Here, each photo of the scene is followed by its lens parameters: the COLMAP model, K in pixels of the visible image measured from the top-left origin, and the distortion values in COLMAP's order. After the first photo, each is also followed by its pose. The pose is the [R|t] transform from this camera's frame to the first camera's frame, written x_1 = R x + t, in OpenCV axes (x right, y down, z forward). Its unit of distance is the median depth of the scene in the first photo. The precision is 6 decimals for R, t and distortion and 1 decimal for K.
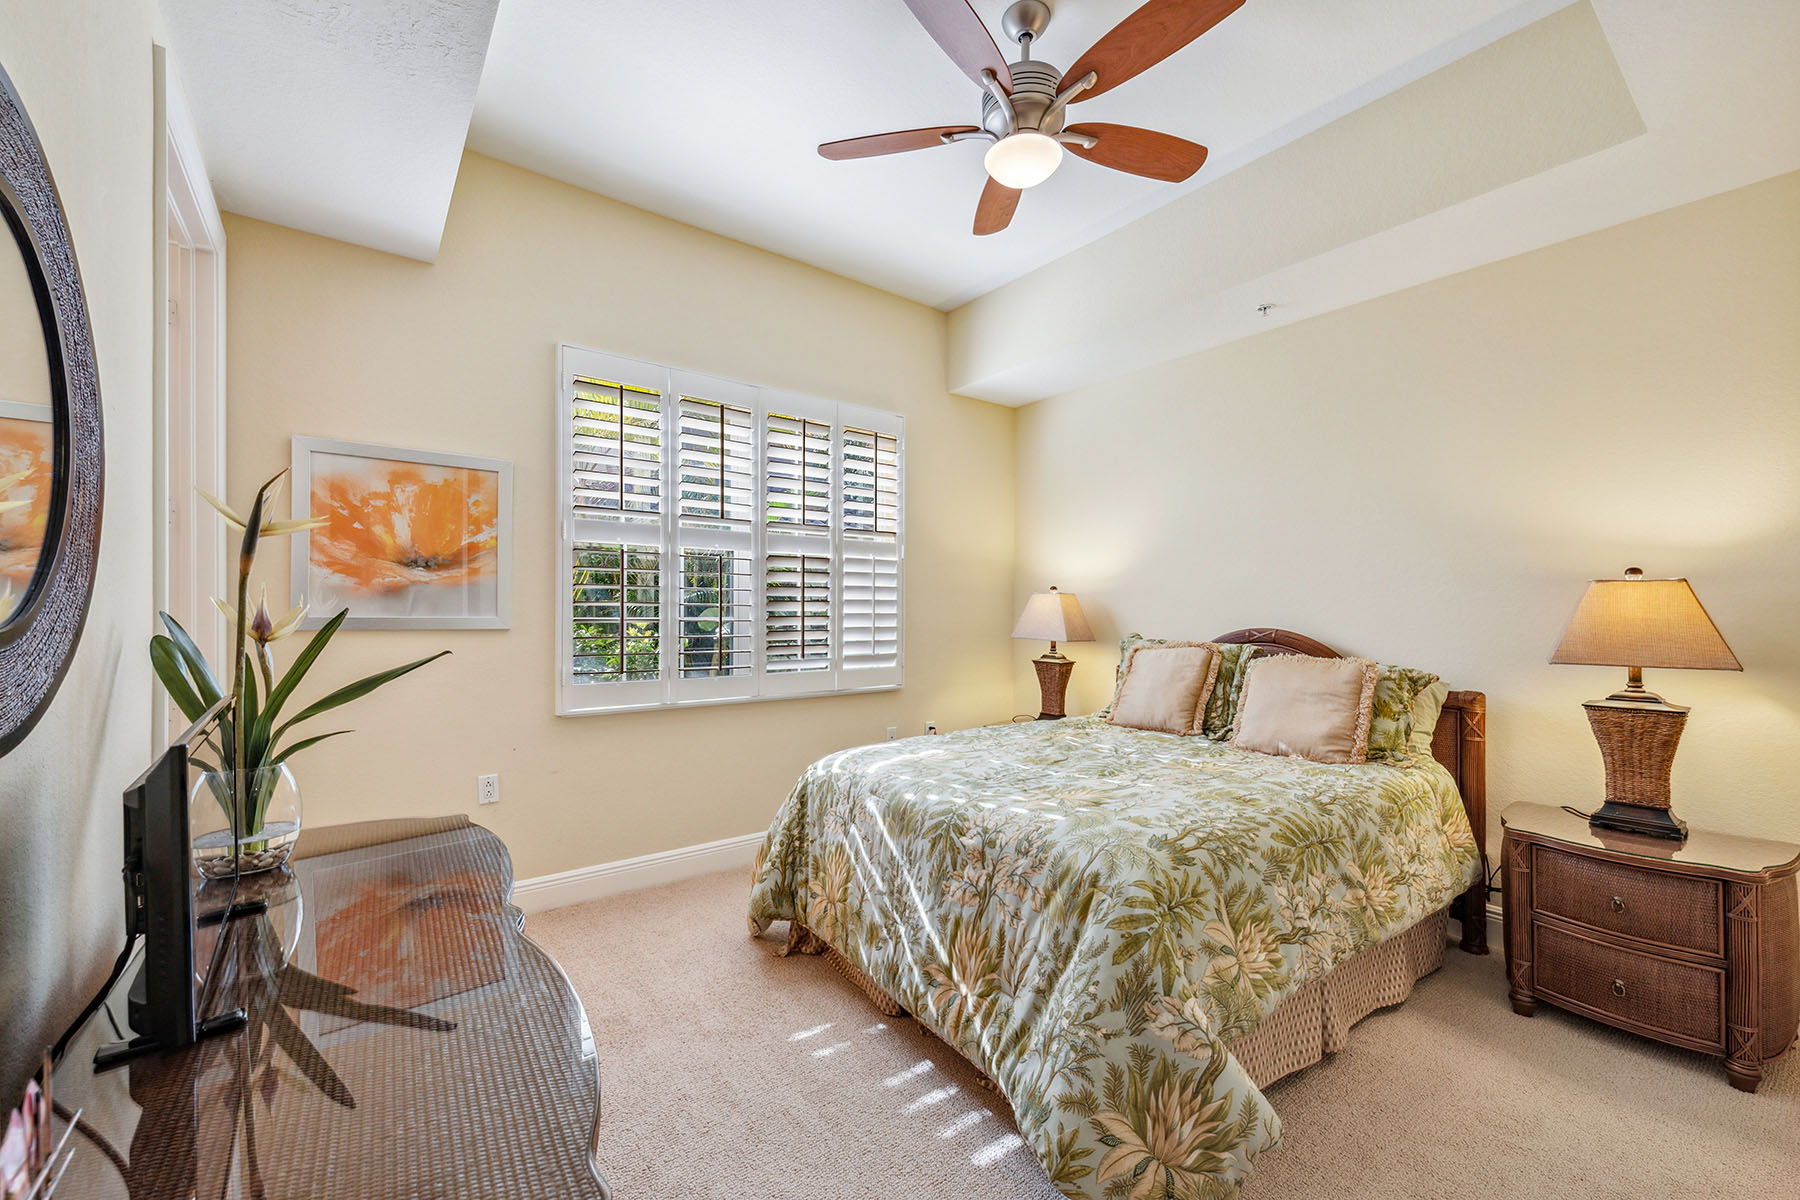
lens RADIAL K [[700.2, 0, 906.7], [0, 700.2, 605.2], [0, 0, 1]] dist [0.003395, -0.000030]
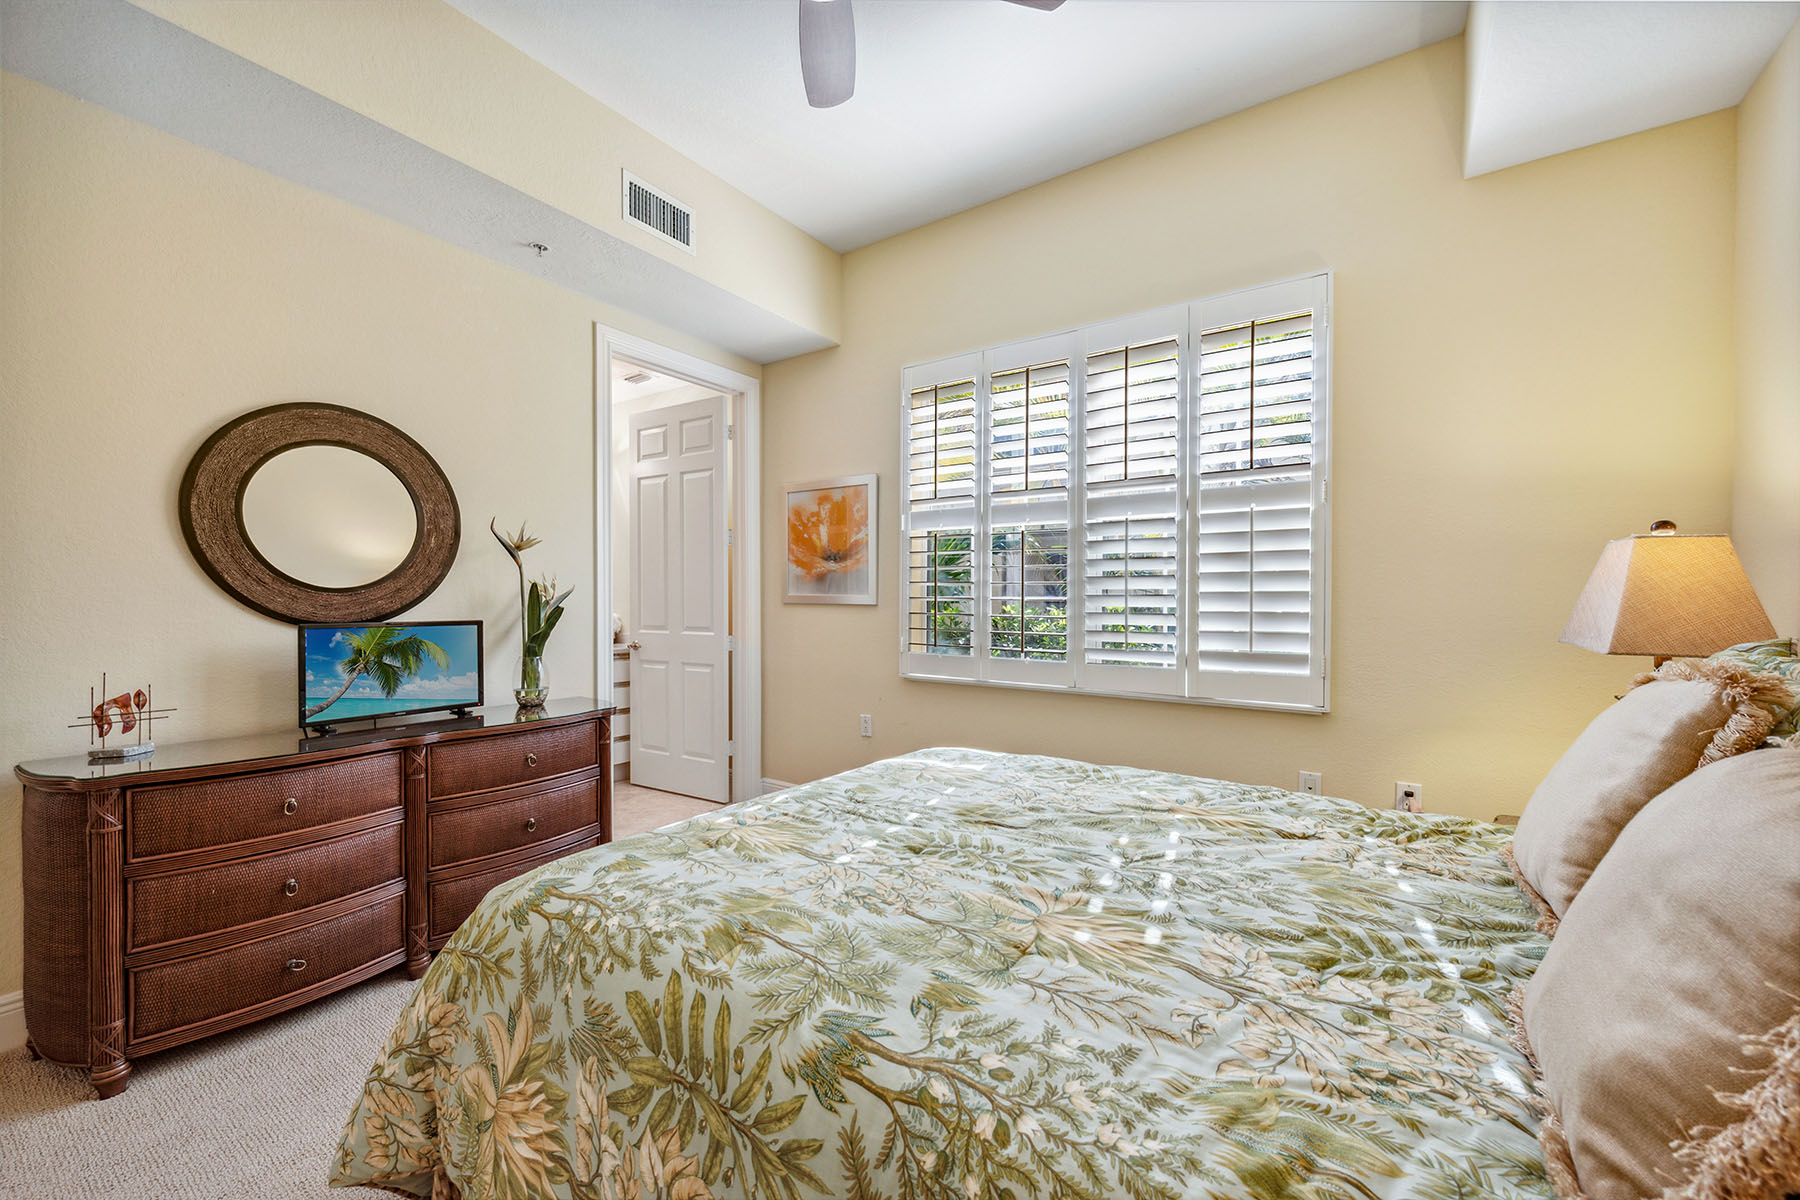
lens RADIAL K [[700.2, 0, 899.6], [0, 700.2, 602.2], [0, 0, 1]] dist [0.003395, -0.000030]
pose [[0.325165, 0.000249, -0.945657, 0.741804], [0.002864, 0.999995, 0.001249, 0.031027], [0.945653, -0.003115, 0.325163, 0.709566]]
